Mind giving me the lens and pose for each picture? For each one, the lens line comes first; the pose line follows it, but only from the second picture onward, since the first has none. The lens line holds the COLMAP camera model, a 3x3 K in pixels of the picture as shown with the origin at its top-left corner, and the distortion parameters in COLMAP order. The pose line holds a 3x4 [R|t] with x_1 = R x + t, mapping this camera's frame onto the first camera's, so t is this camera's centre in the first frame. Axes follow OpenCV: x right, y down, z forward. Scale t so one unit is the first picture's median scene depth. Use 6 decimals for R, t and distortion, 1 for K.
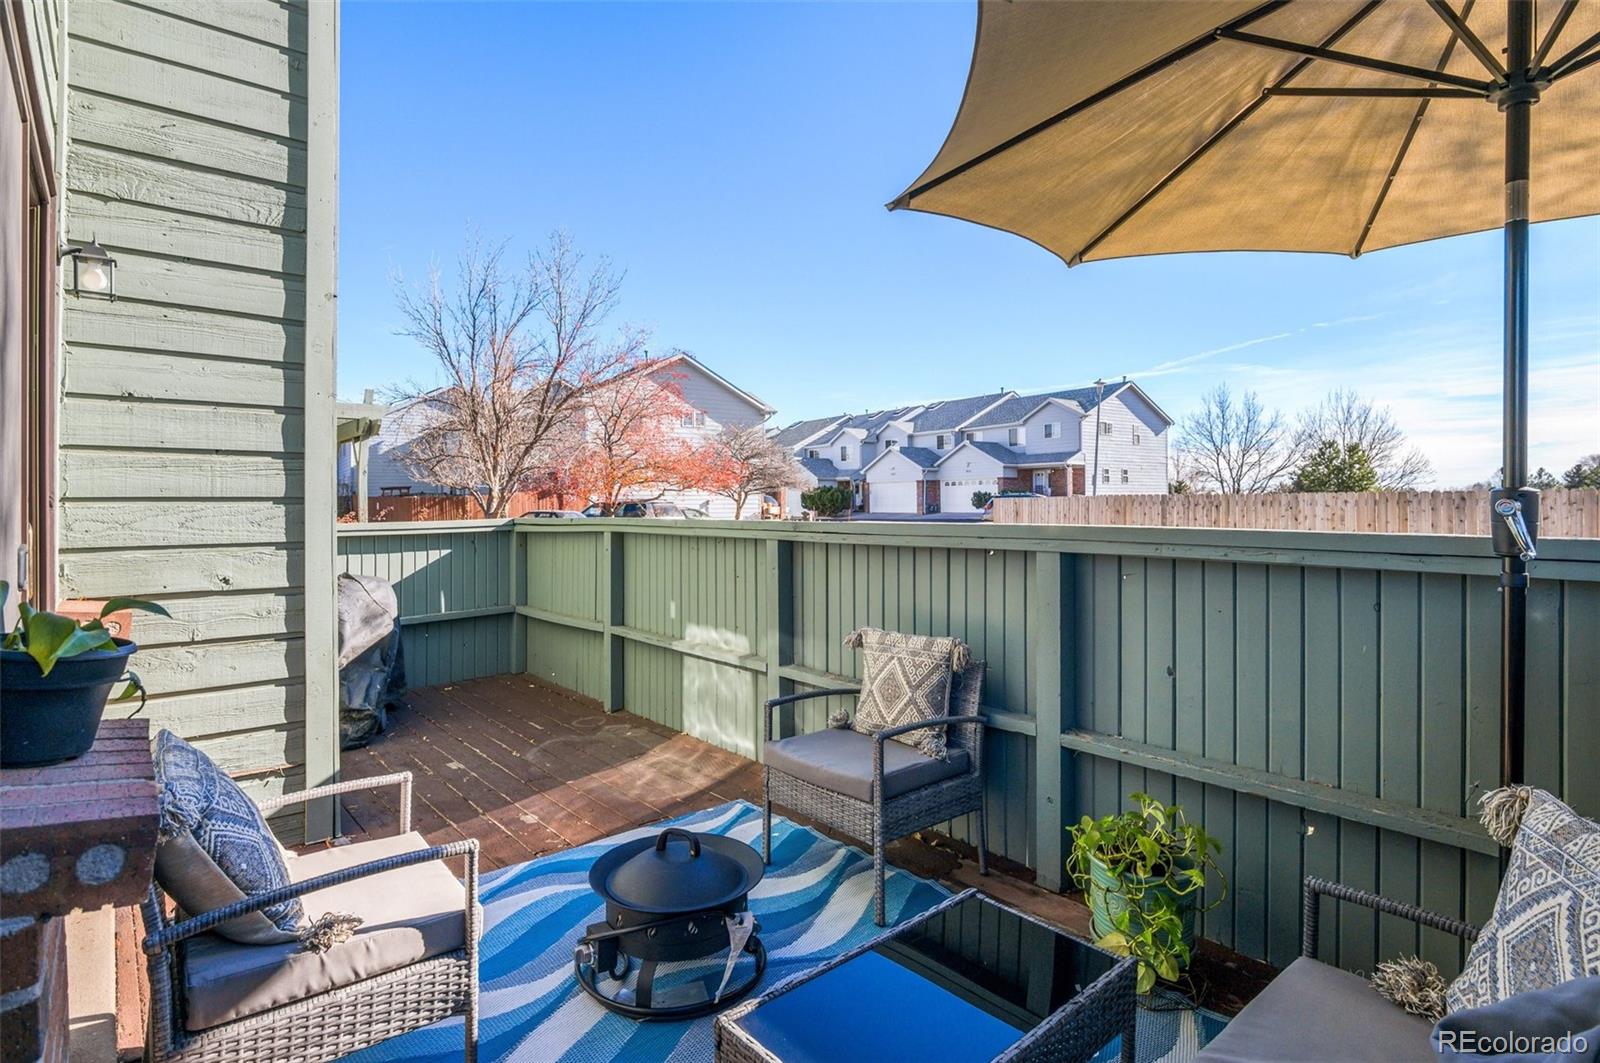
lens RADIAL K [[789.1, 0, 797.8], [0, 789.1, 501.6], [0, 0, 1]] dist [-0.002027, -0.001714]
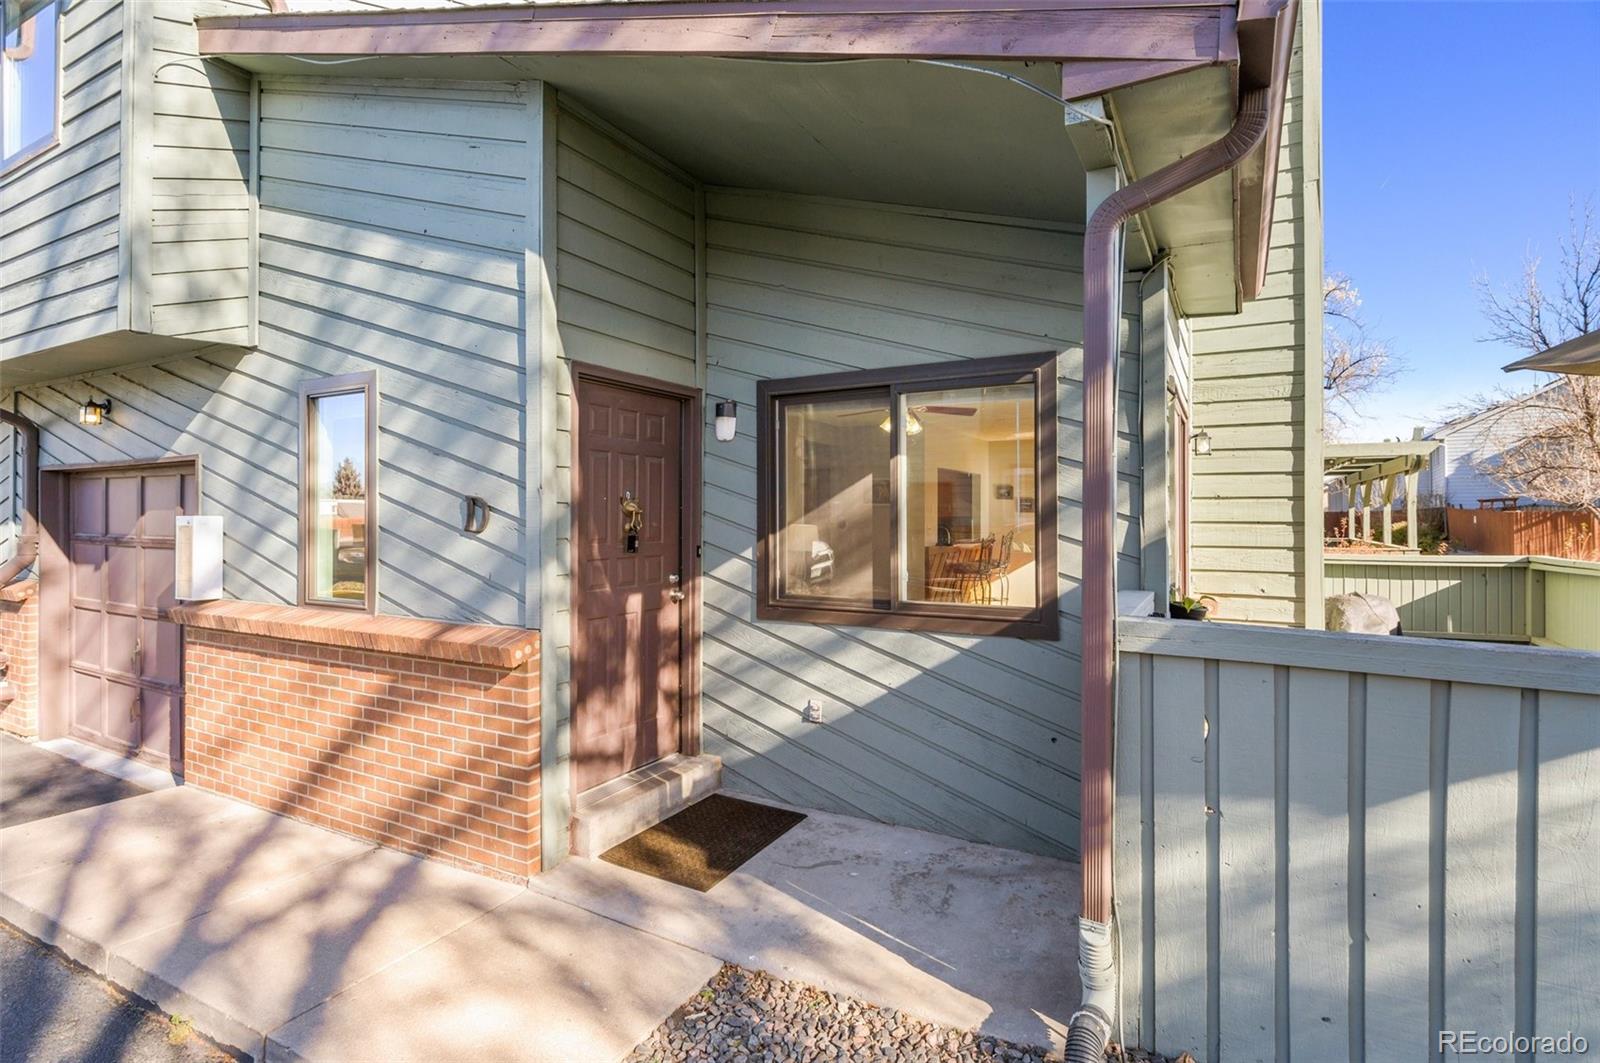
lens RADIAL K [[789.1, 0, 797.8], [0, 789.1, 501.6], [0, 0, 1]] dist [-0.002027, -0.001714]
pose [[0.347497, -0.008848, -0.937639, 0.418786], [0.000606, 0.999957, -0.009212, -0.061141], [0.937681, 0.002633, 0.347487, -0.445485]]
